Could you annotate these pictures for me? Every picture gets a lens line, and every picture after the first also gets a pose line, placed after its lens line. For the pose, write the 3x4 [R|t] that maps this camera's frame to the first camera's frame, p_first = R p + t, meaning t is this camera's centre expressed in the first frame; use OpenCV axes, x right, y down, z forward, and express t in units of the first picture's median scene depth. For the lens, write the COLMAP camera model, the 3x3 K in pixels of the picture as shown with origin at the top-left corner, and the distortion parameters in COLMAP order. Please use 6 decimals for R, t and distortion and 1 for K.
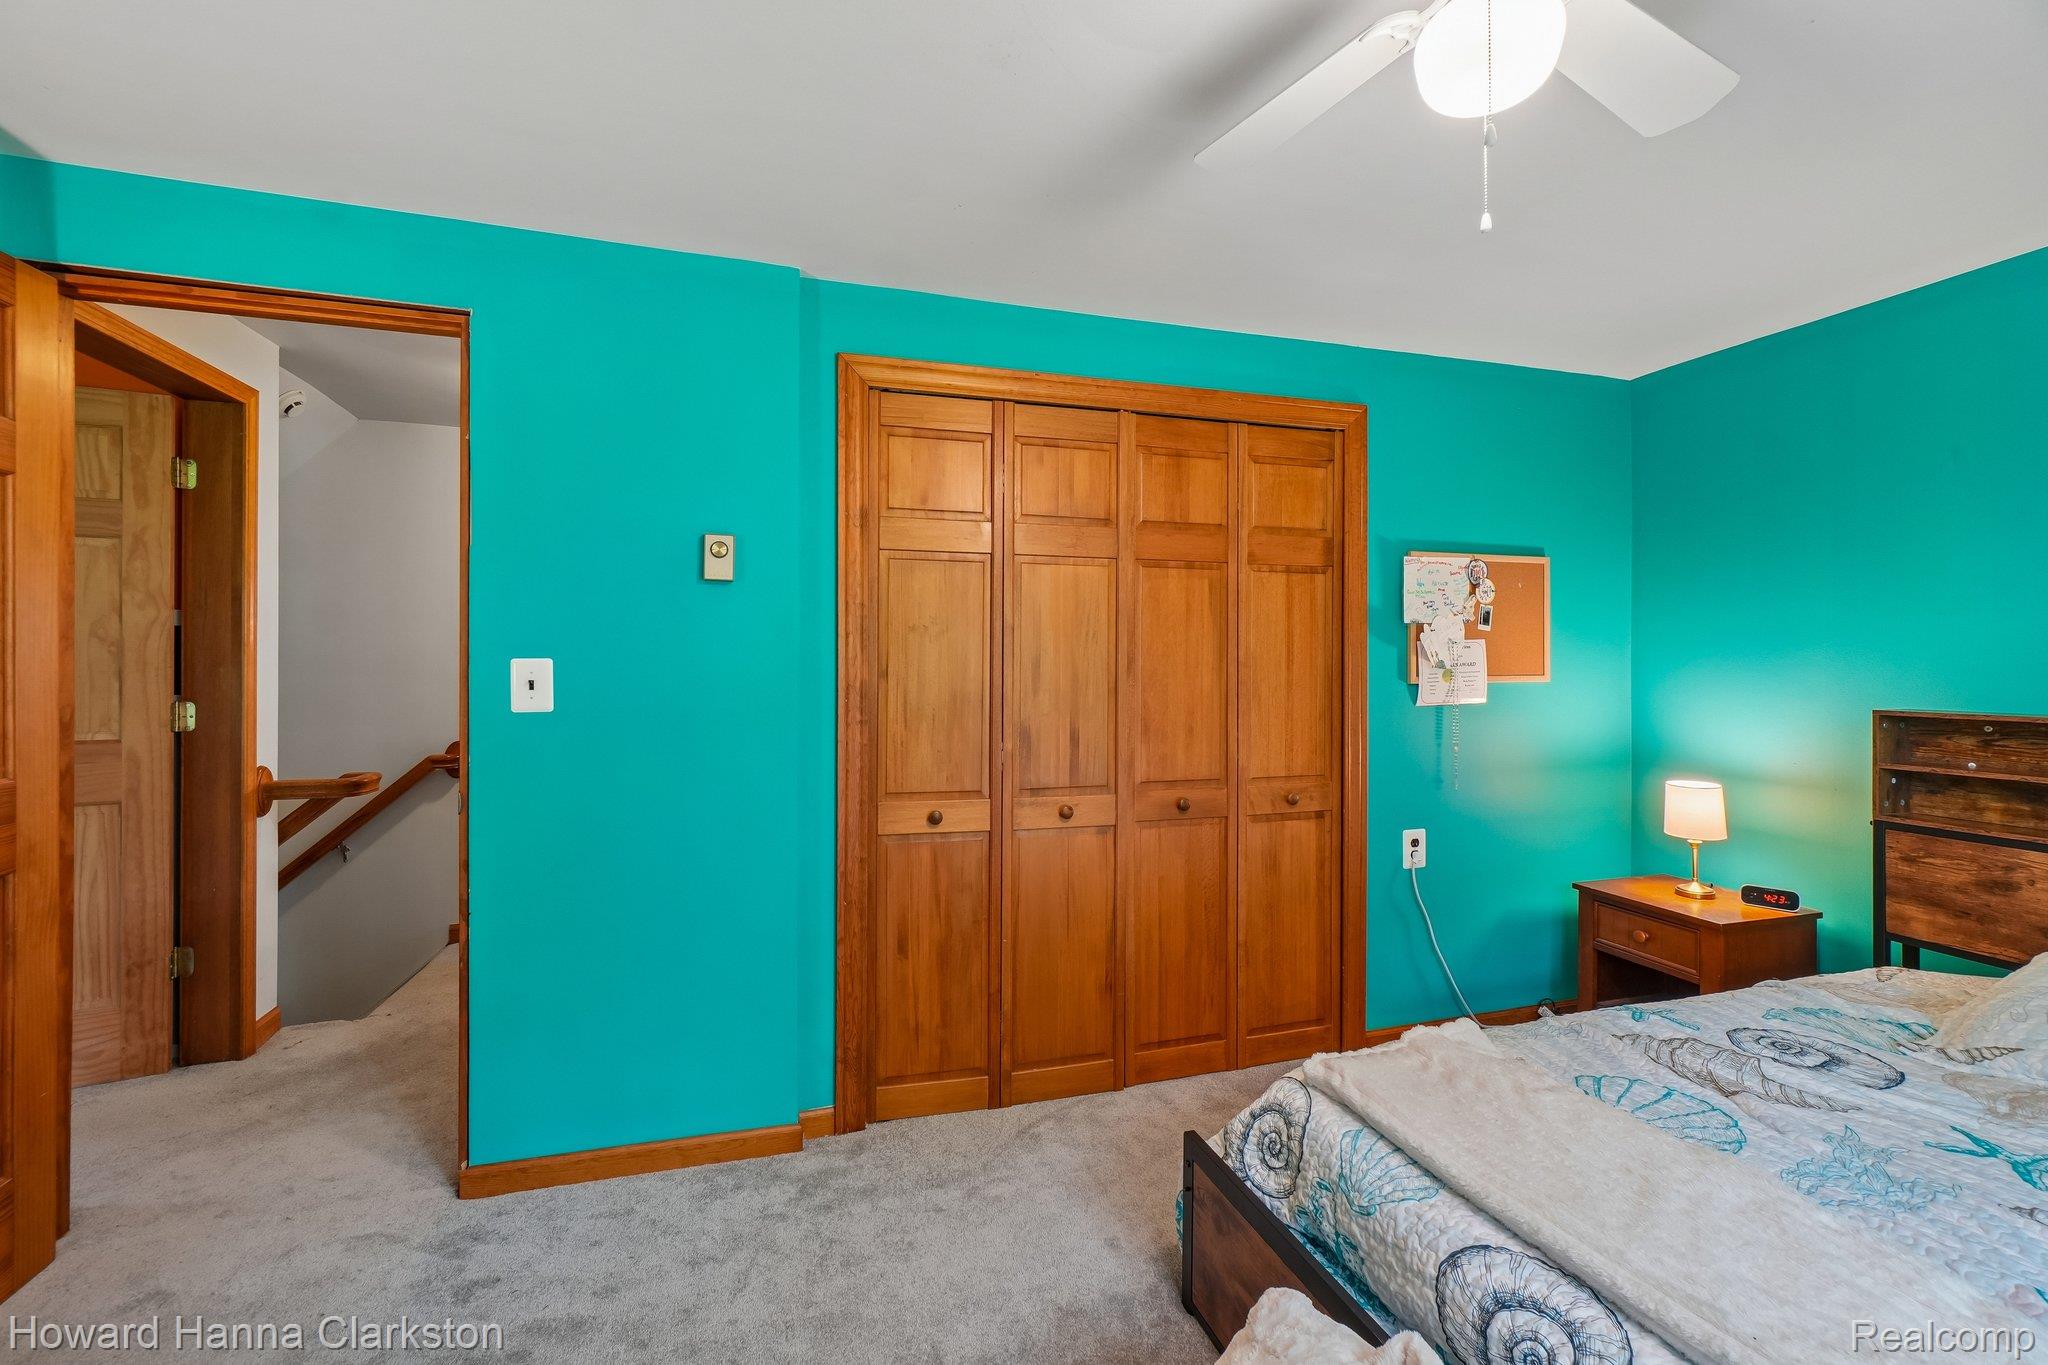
lens RADIAL K [[882.7, 0, 1028.8], [0, 882.7, 668.7], [0, 0, 1]] dist [0.000216, 0.002129]
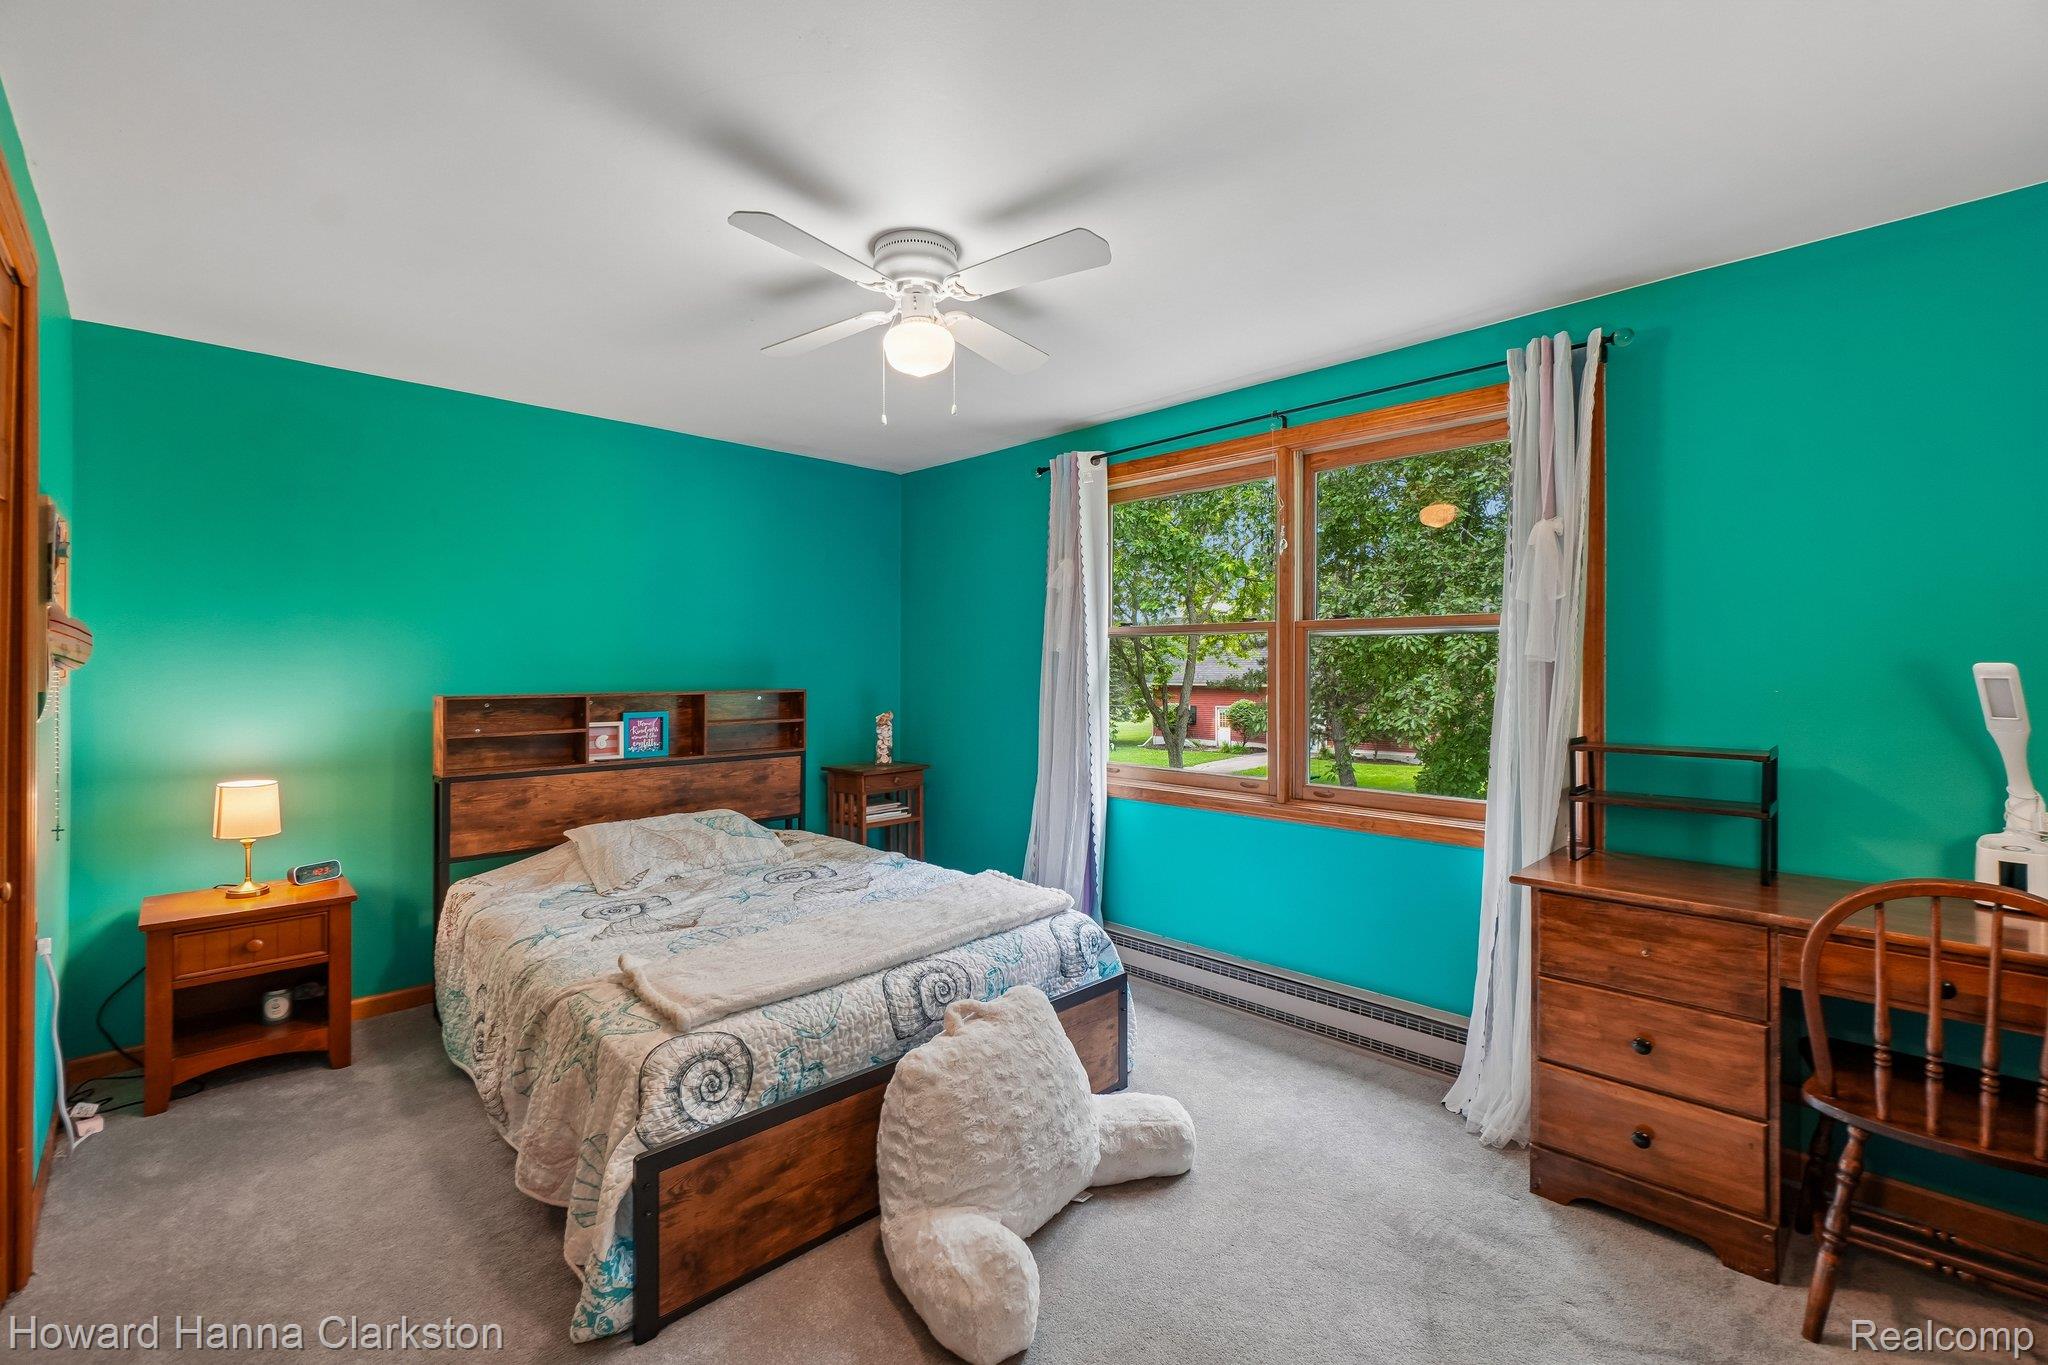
lens RADIAL K [[882.7, 0, 1030.3], [0, 882.7, 674.4], [0, 0, 1]] dist [0.000216, 0.002129]
pose [[-0.452469, -0.010335, 0.891720, -0.699655], [0.003137, 0.999908, 0.013181, -0.002259], [-0.891774, 0.008761, -0.452396, 0.872485]]
